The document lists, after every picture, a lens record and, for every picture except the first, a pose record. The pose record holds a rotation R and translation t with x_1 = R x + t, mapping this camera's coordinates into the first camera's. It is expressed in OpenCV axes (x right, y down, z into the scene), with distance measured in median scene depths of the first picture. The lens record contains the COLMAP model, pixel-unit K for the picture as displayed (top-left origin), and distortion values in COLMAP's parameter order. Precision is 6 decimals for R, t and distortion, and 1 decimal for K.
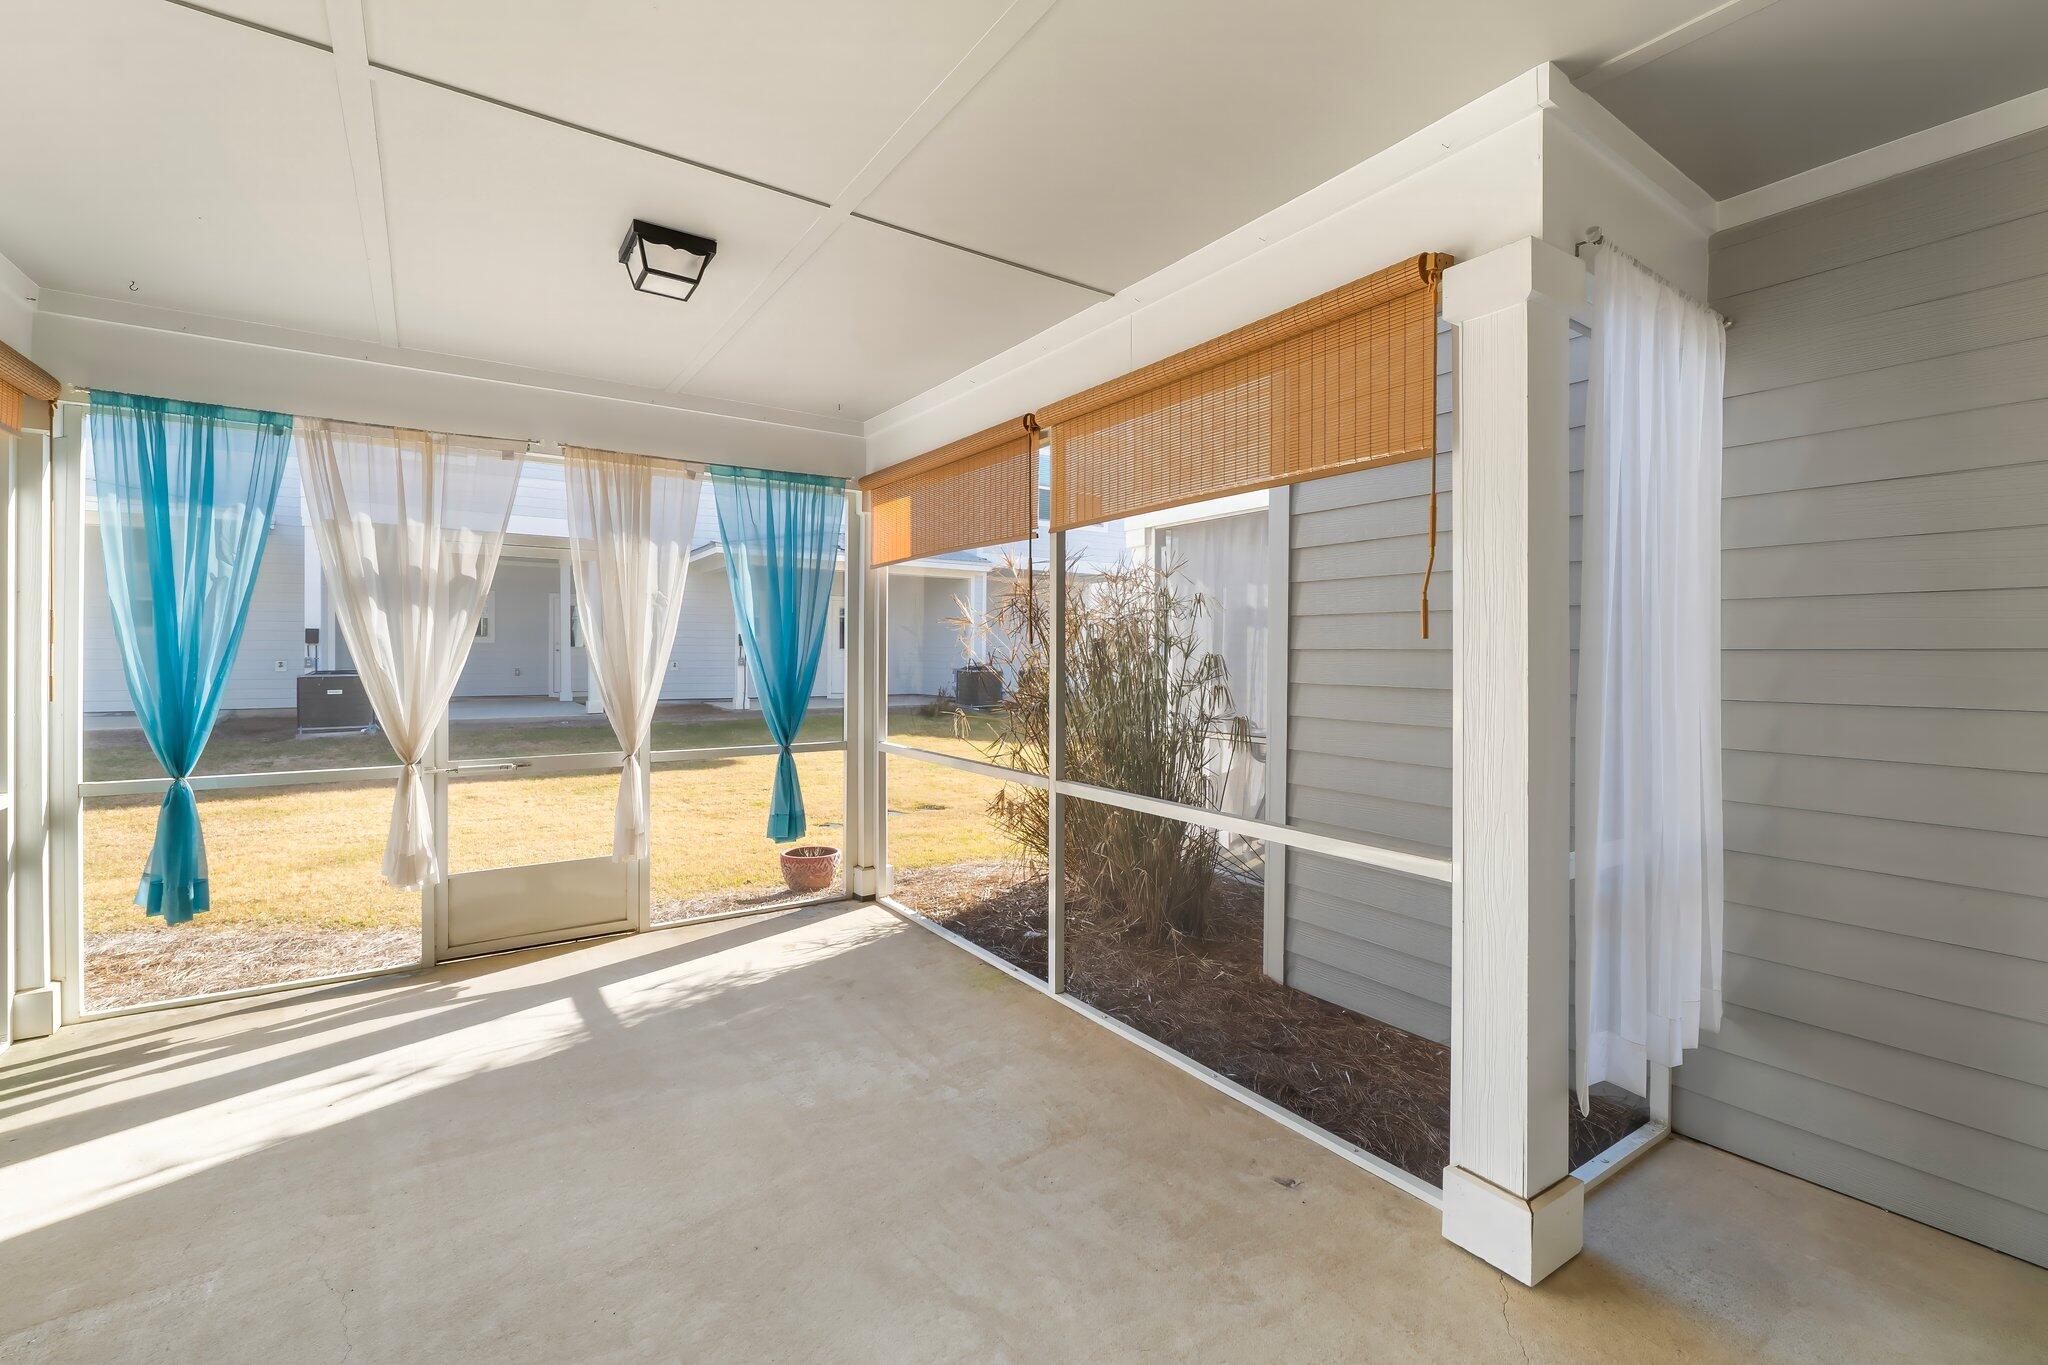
lens RADIAL K [[862.1, 0, 1031.3], [0, 862.1, 666.7], [0, 0, 1]] dist [-0.007828, 0.000629]
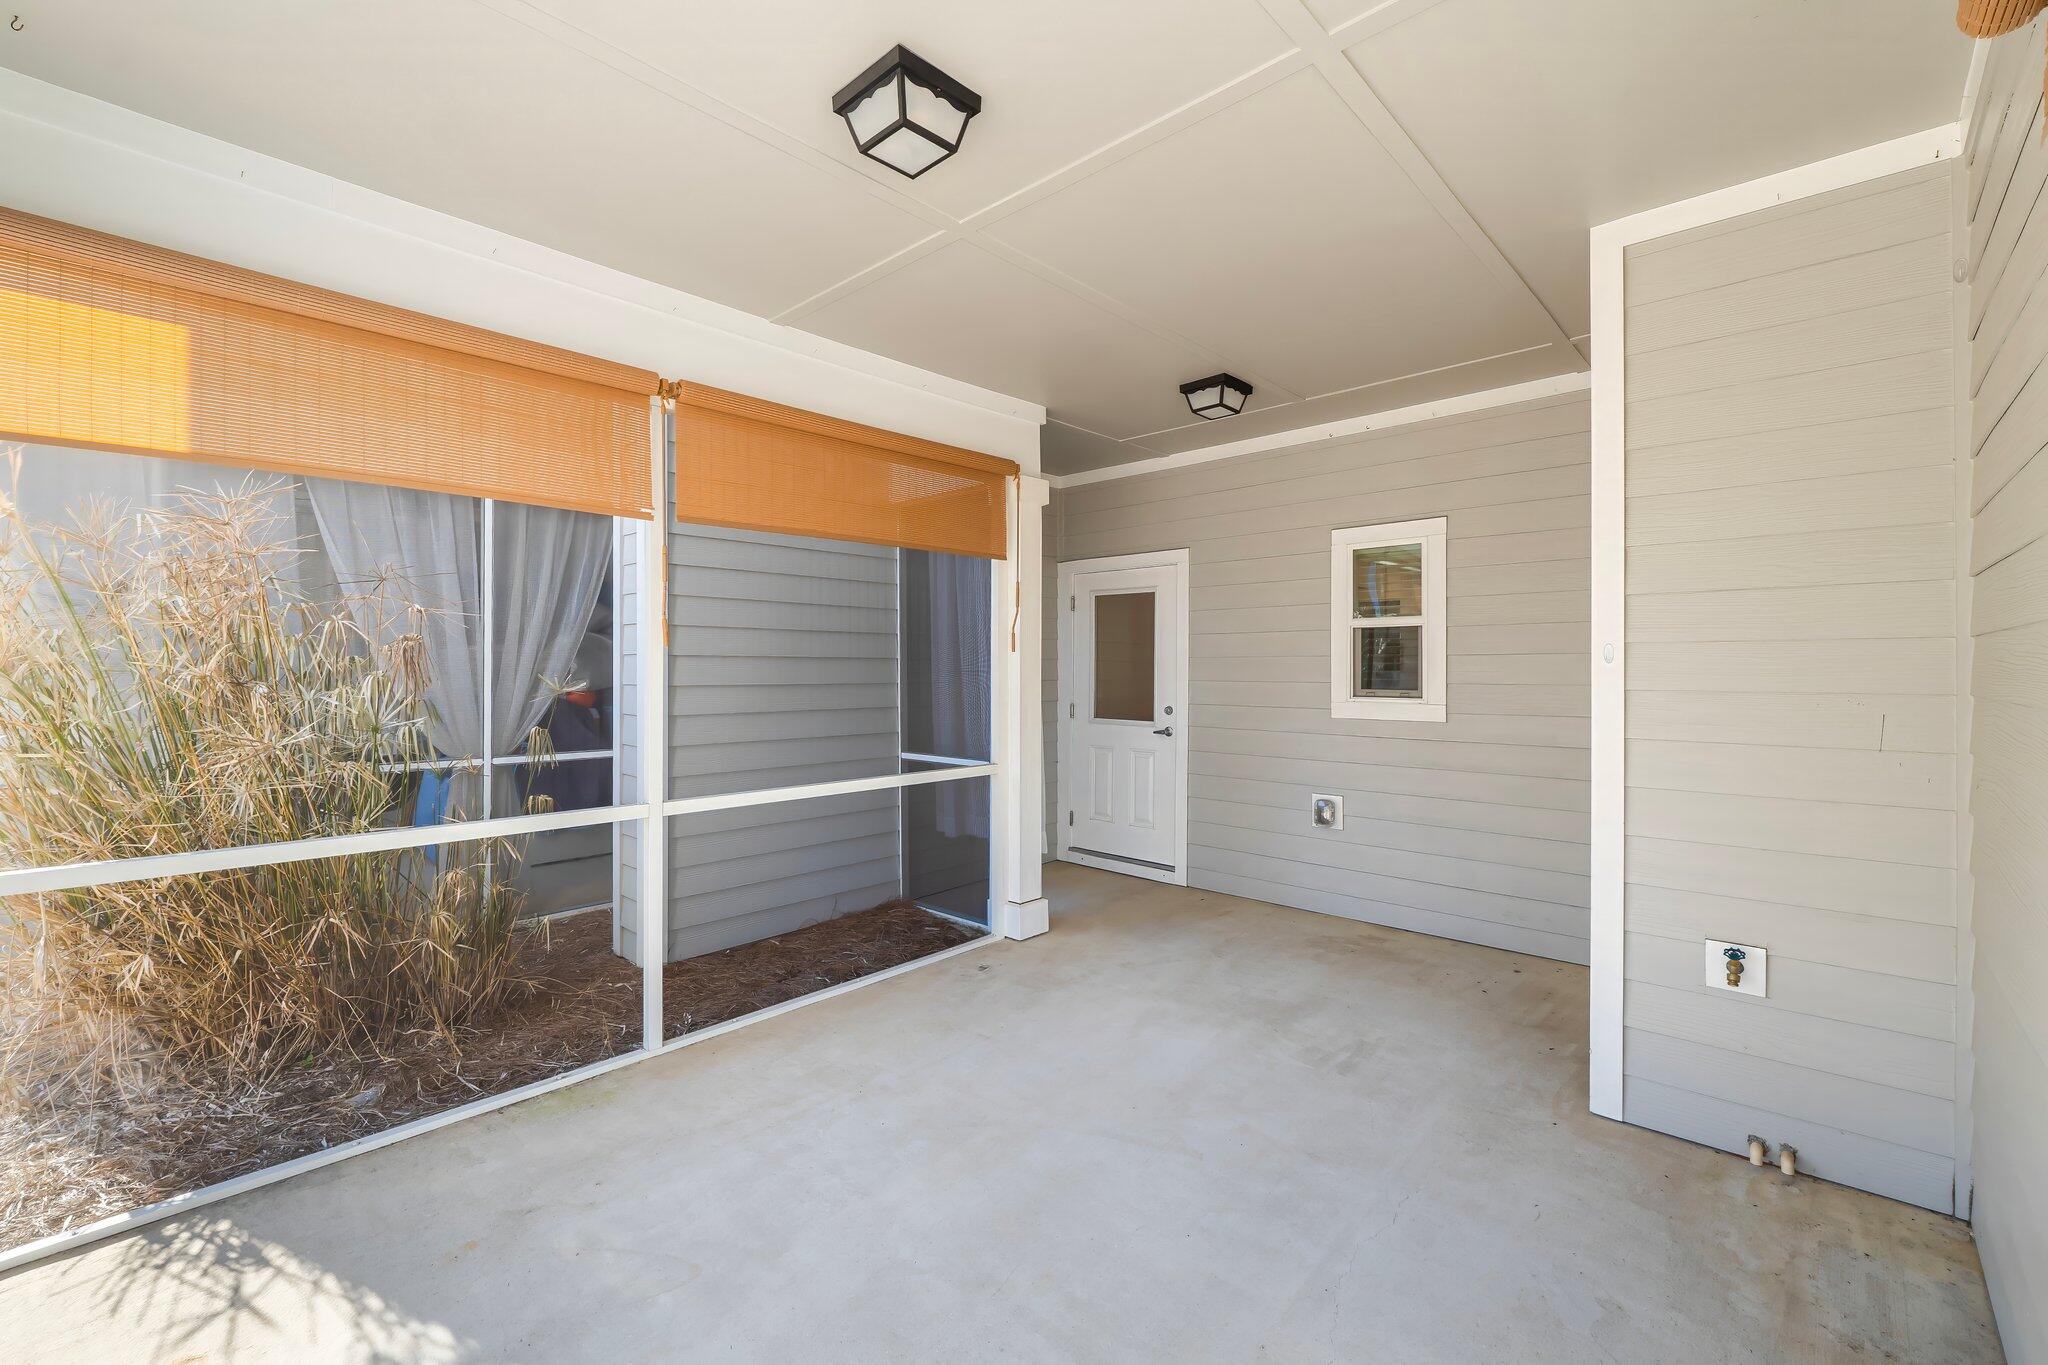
lens RADIAL K [[862.1, 0, 1036.5], [0, 862.1, 675.5], [0, 0, 1]] dist [-0.007828, 0.000629]
pose [[-0.223005, -0.011250, 0.974752, -0.839597], [0.009762, 0.999857, 0.013773, -0.002843], [-0.974768, 0.012587, -0.222863, 0.768413]]
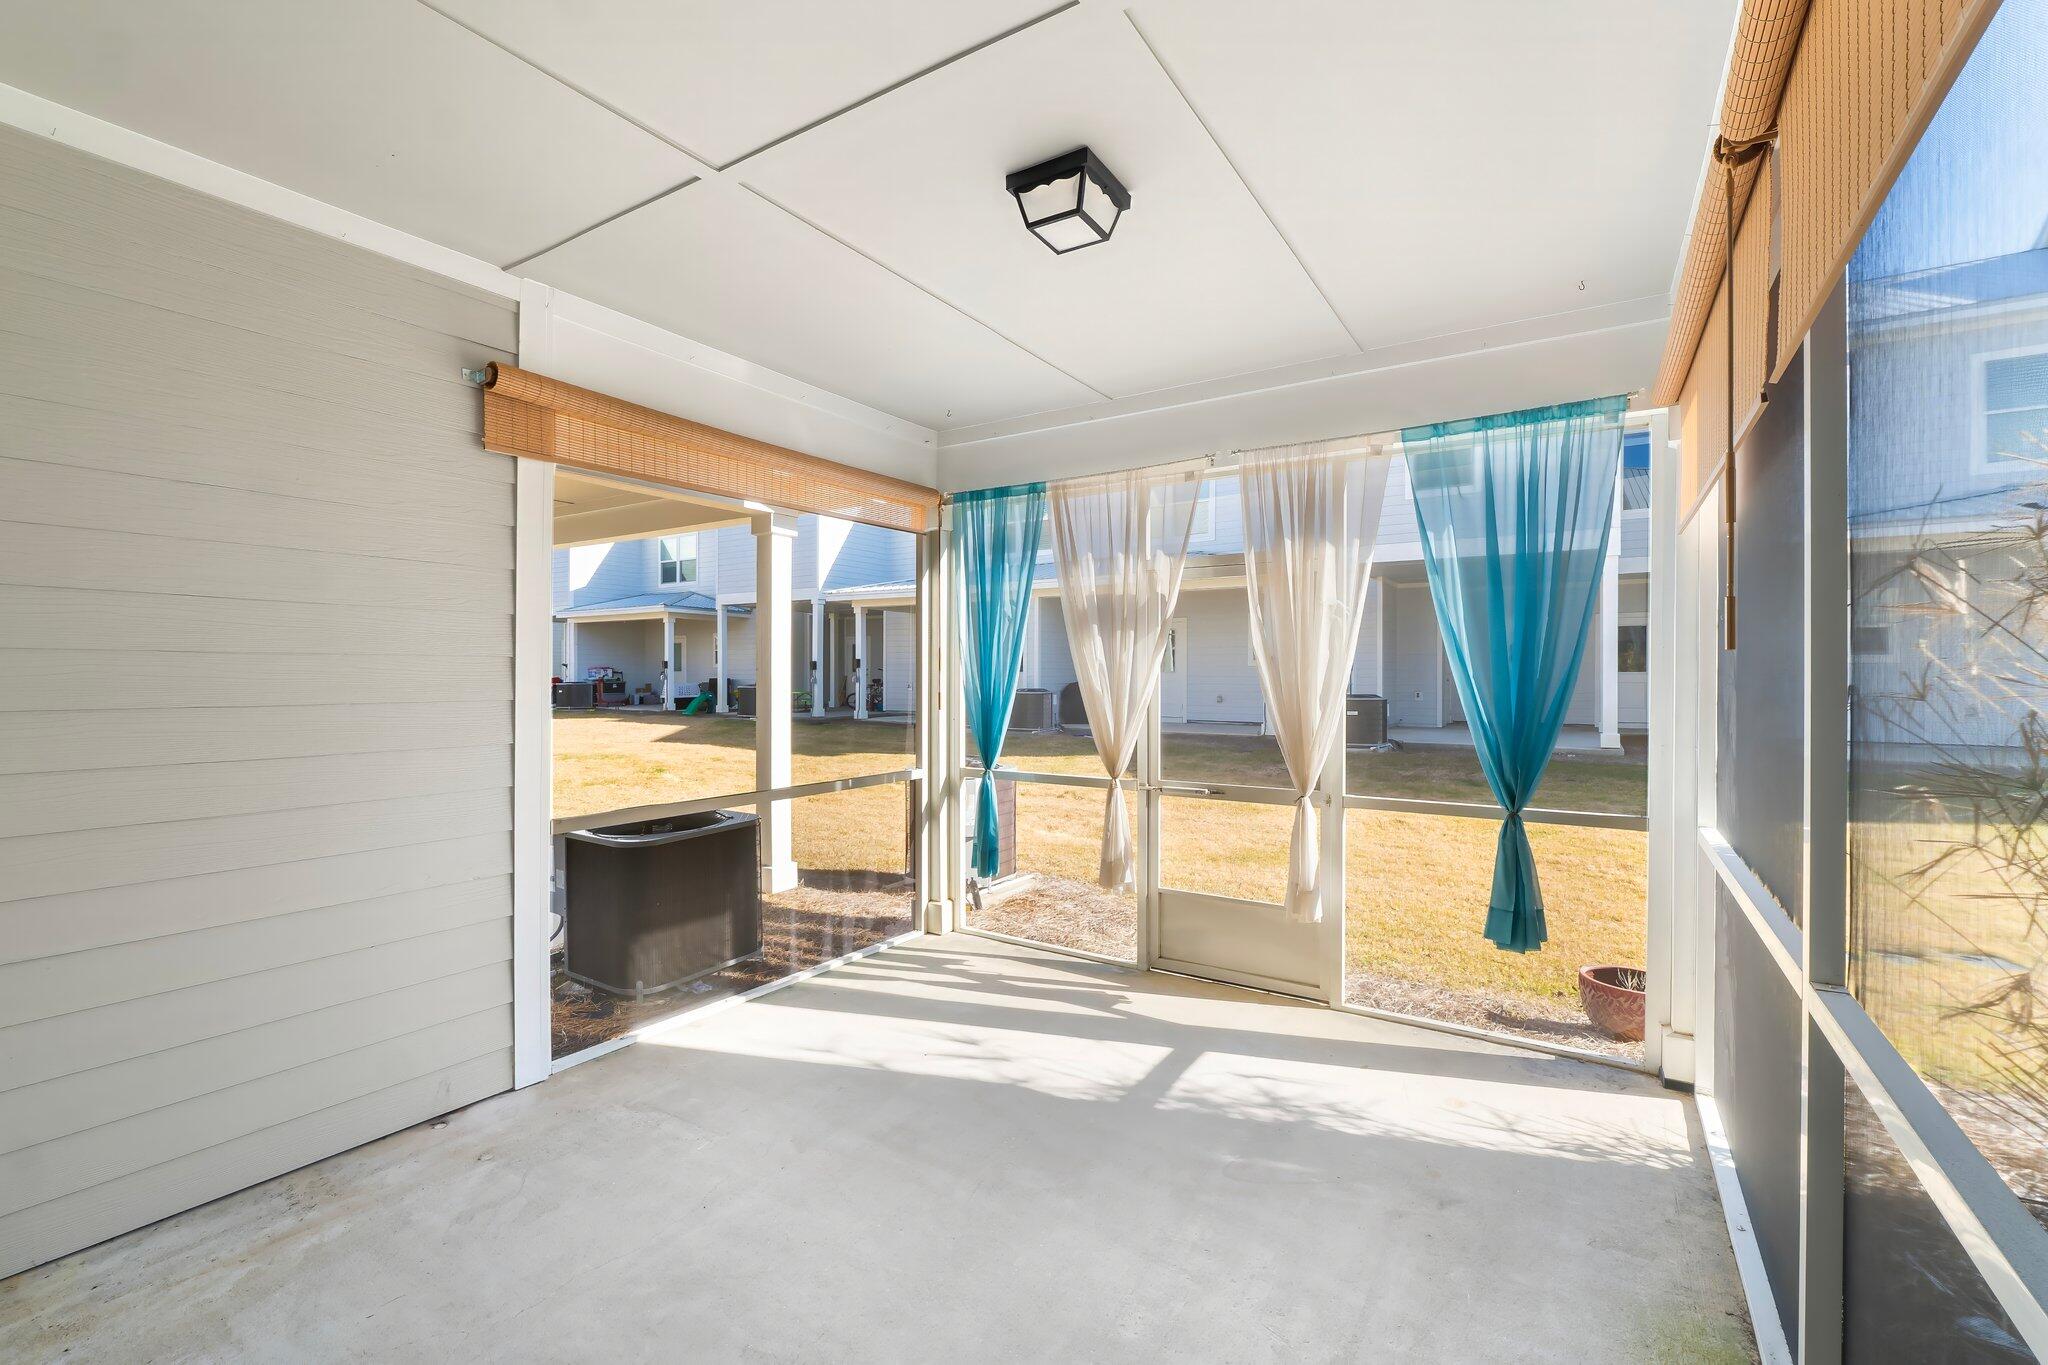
lens RADIAL K [[862.1, 0, 1034.9], [0, 862.1, 679.8], [0, 0, 1]] dist [-0.007828, 0.000629]
pose [[0.390626, -0.003587, -0.920543, 0.238895], [-0.014740, 0.999840, -0.010150, 0.001147], [0.920432, 0.017534, 0.390510, 0.465521]]
